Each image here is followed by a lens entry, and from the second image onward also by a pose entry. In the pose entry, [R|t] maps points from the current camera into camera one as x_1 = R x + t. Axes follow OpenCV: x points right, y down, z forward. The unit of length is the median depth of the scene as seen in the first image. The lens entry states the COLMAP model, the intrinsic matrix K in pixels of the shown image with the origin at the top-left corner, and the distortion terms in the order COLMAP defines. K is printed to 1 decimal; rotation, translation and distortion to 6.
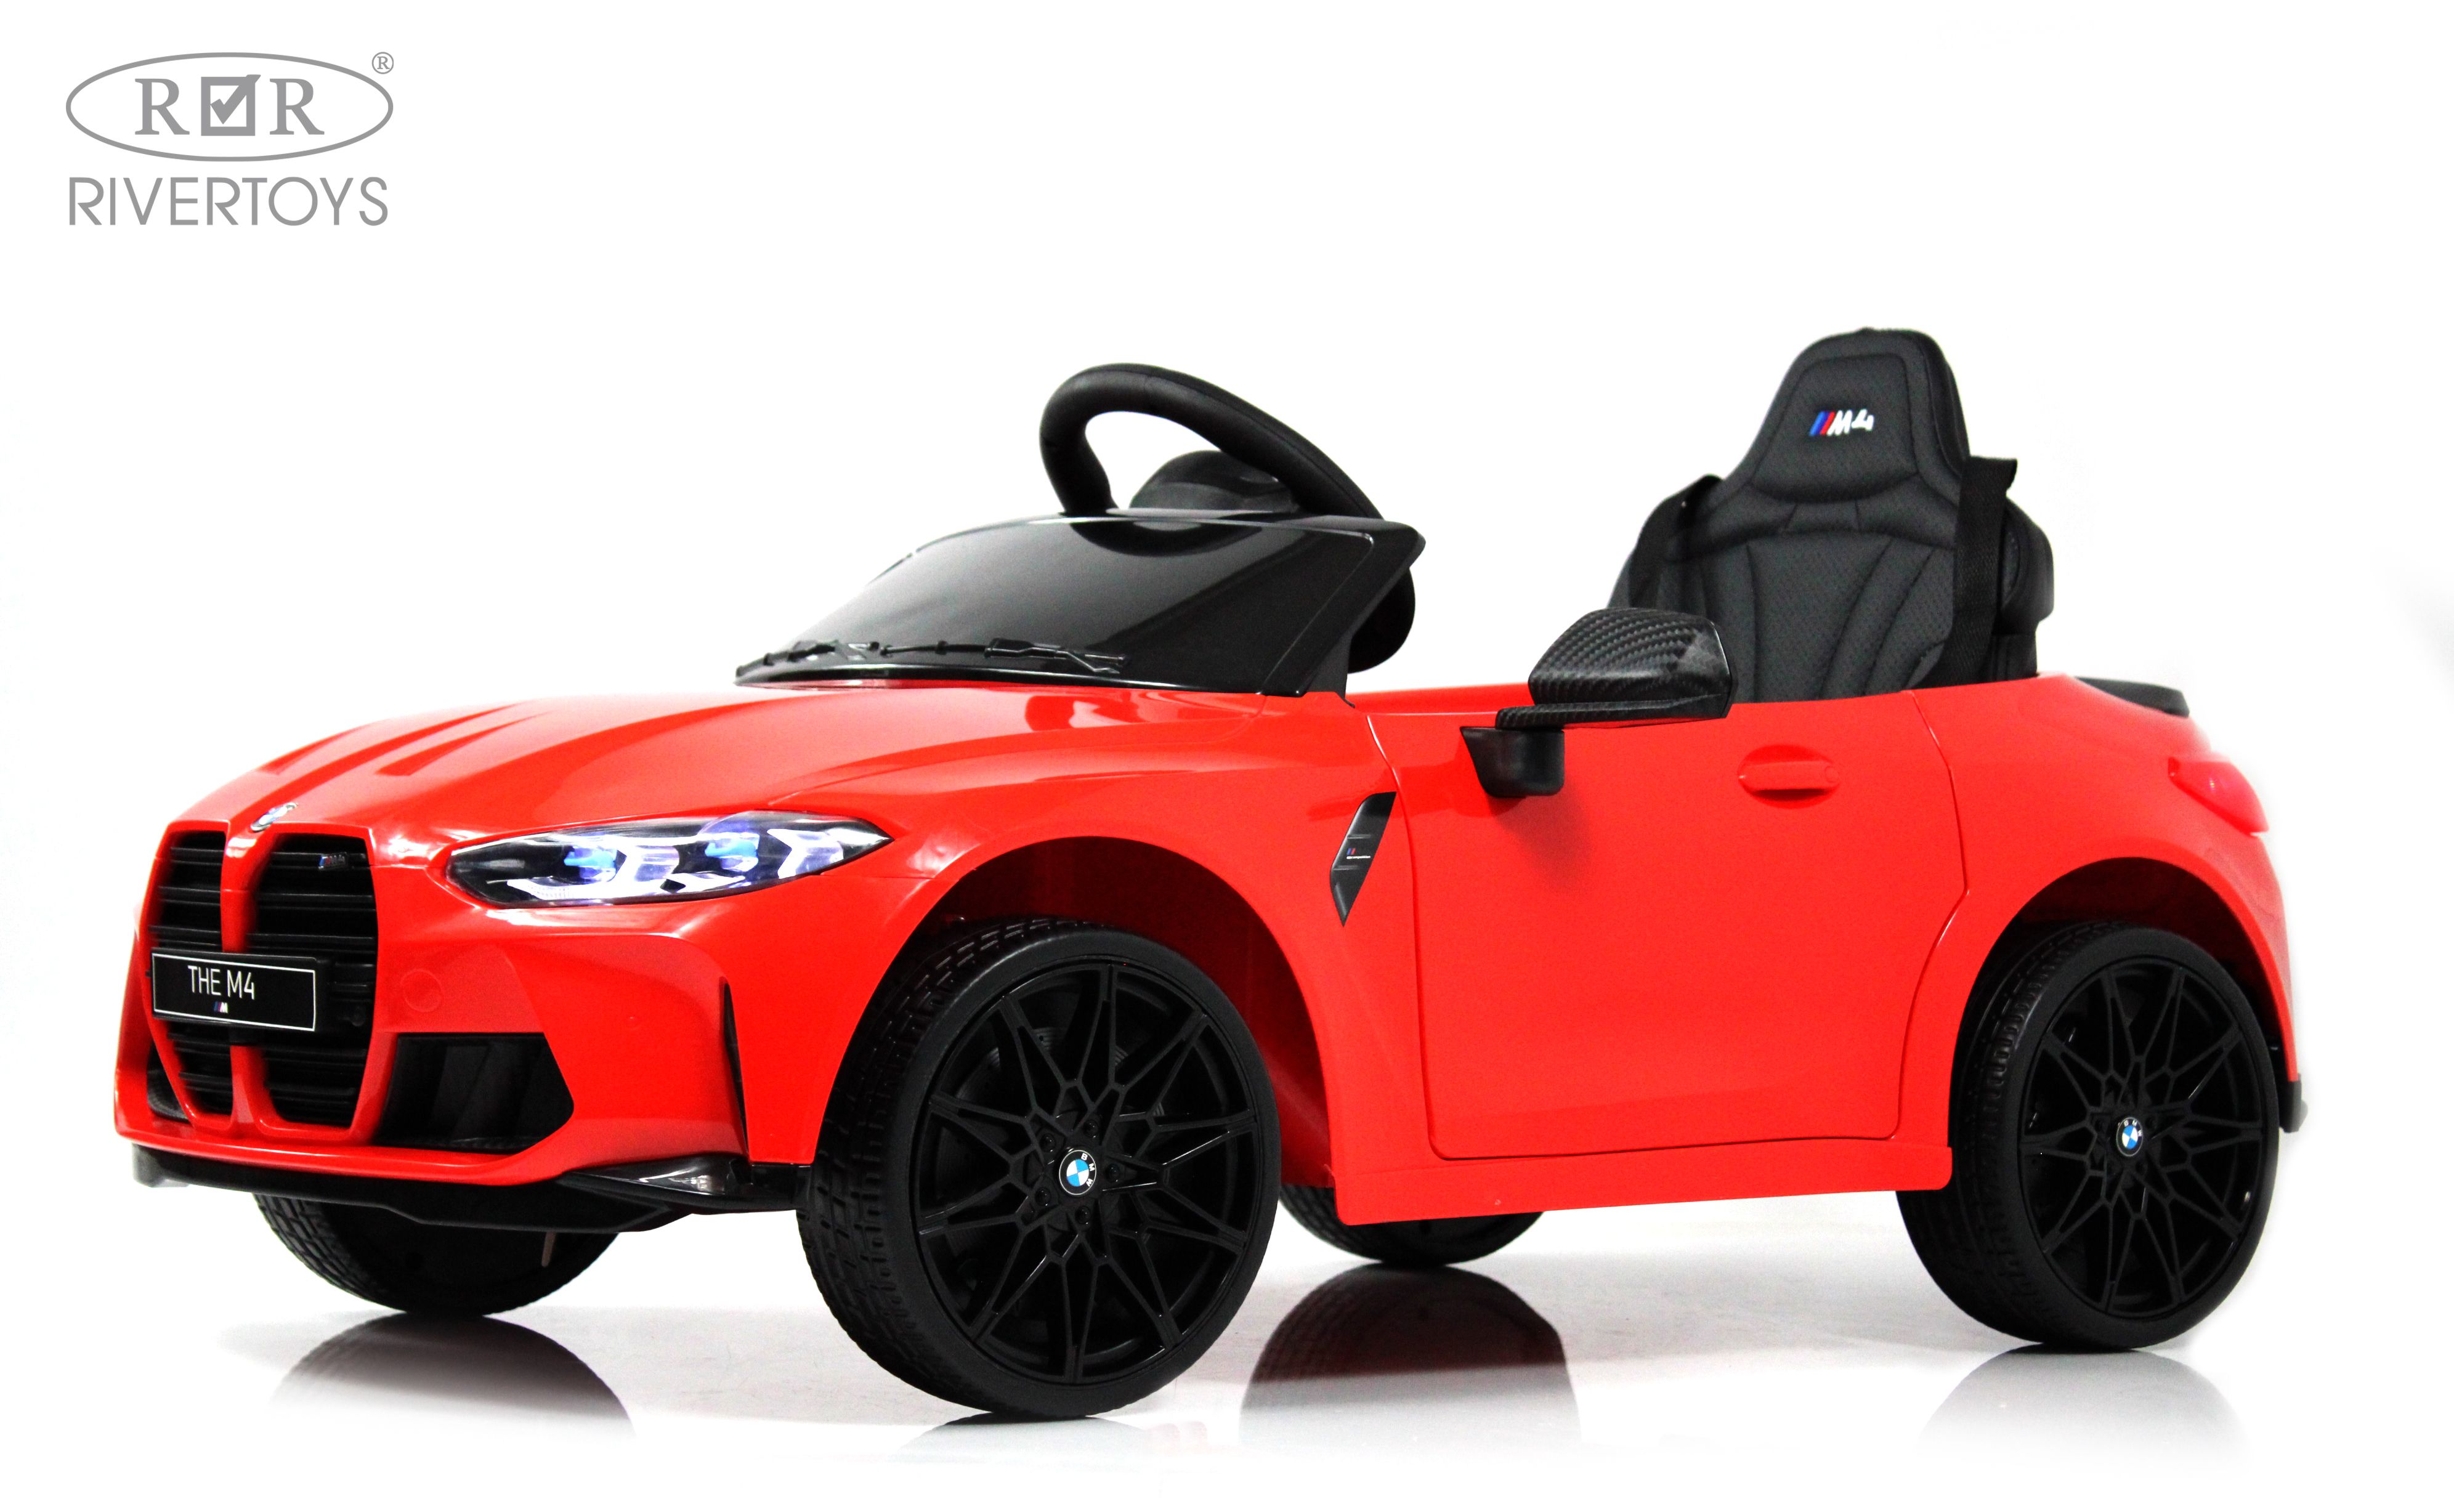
lens RADIAL K [[5544.8, 0, 1226.4], [0, 5544.8, 755.6], [0, 0, 1]] dist [0.065144, 0.000000]
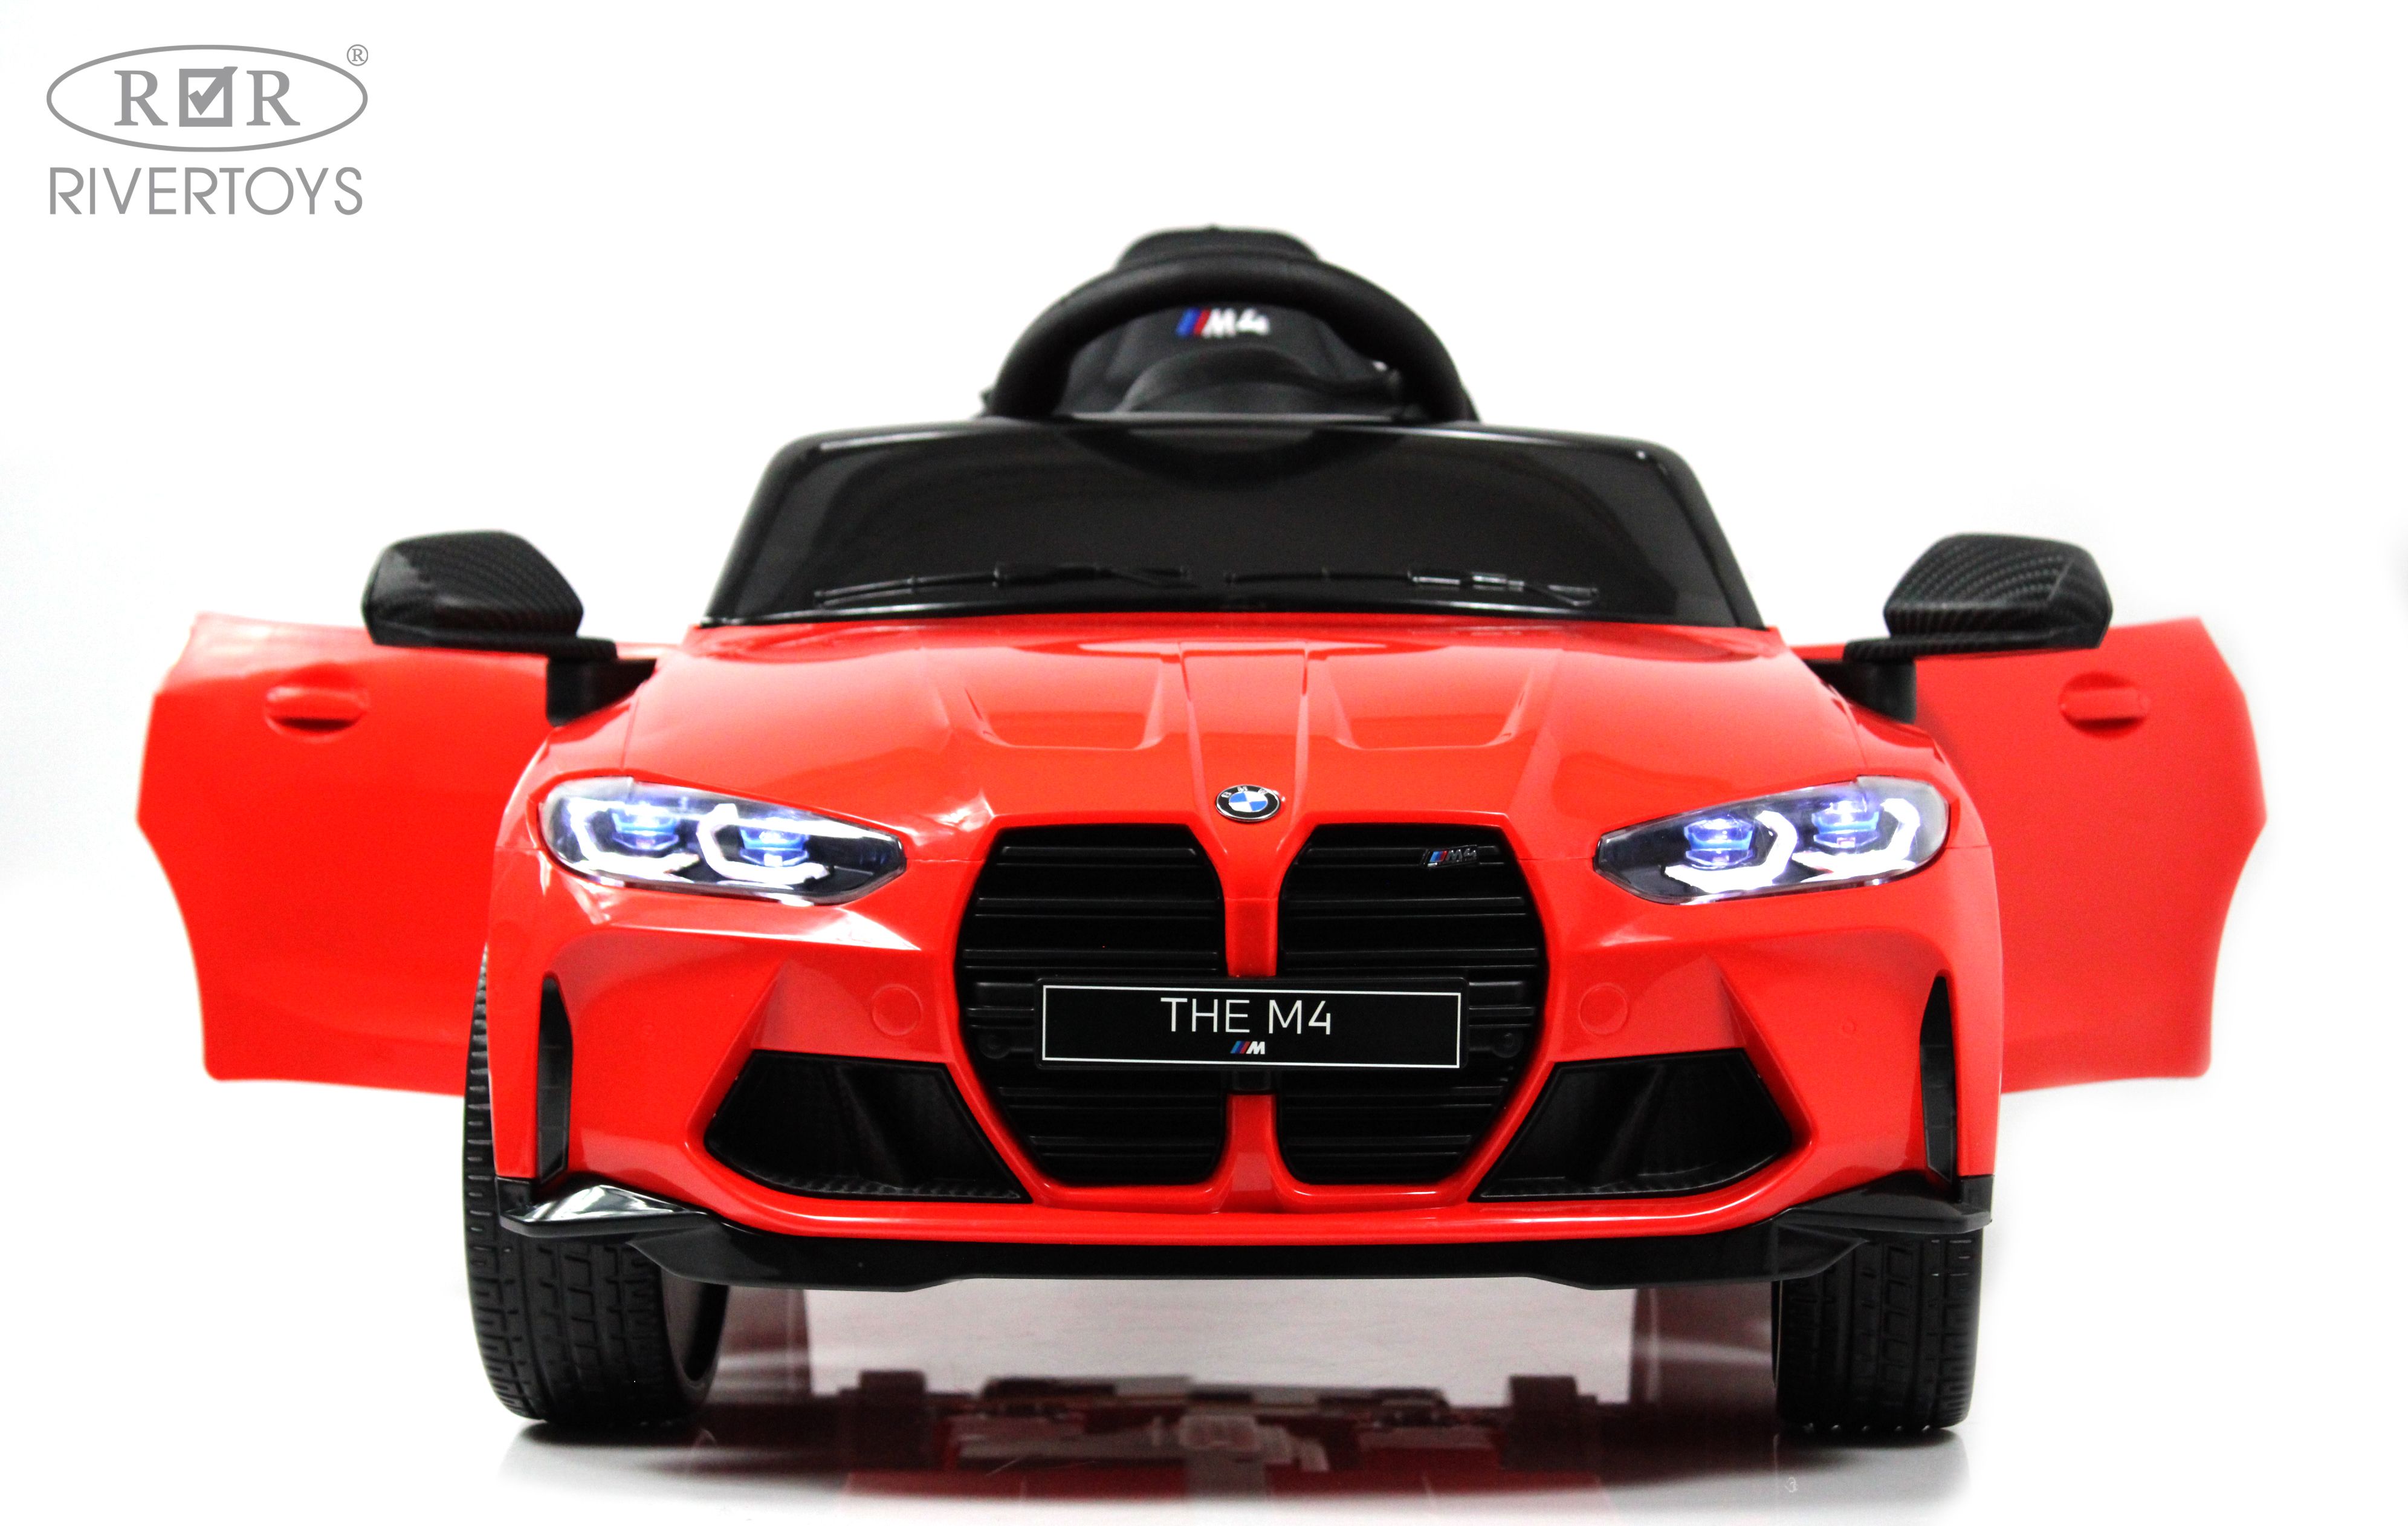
lens RADIAL K [[5281.0, 0, 1223.5], [0, 5281.0, 784.2], [0, 0, 1]] dist [-0.019928, 0.000000]
pose [[0.610795, -0.036140, 0.790964, -0.771470], [0.002941, 0.999054, 0.043378, -0.024495], [-0.791783, -0.024169, 0.610324, 0.543372]]
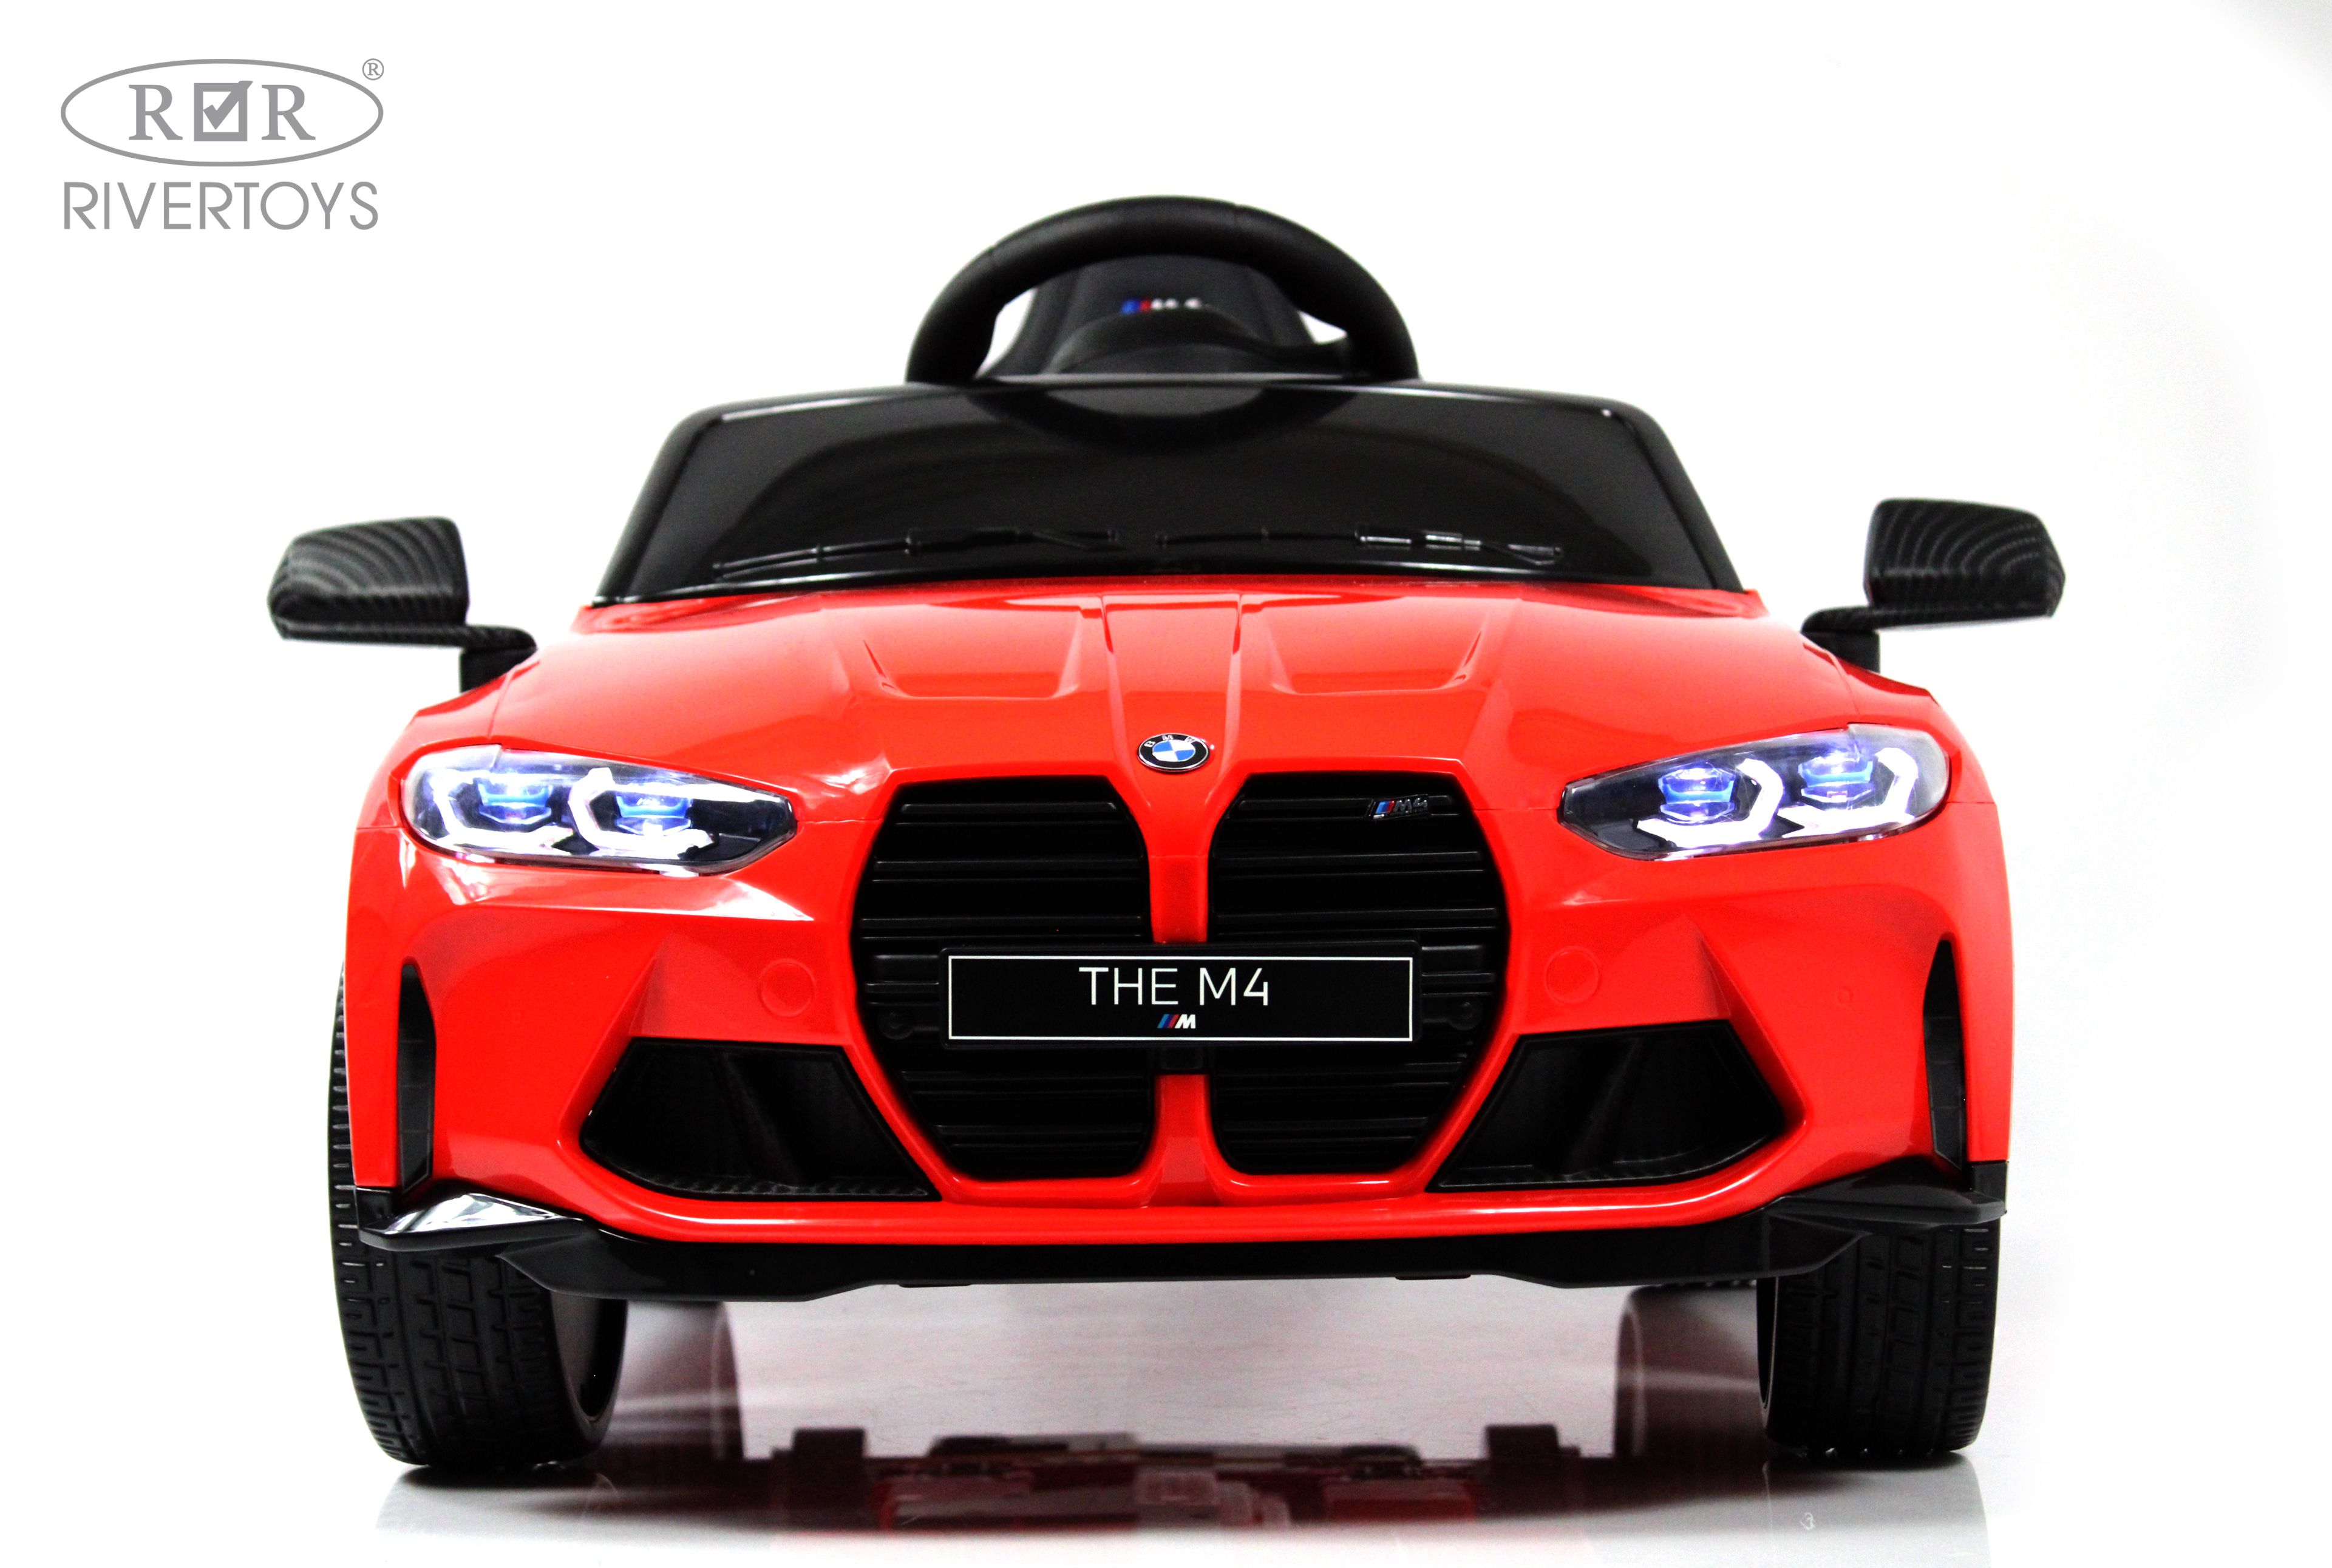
lens RADIAL K [[5236.4, 0, 1148.0], [0, 5236.4, 762.8], [0, 0, 1]] dist [-0.045216, 0.000000]
pose [[0.619591, -0.023894, 0.784561, -0.704224], [0.018494, 0.999703, 0.015840, 0.001581], [-0.784707, 0.004695, 0.619849, 0.585249]]
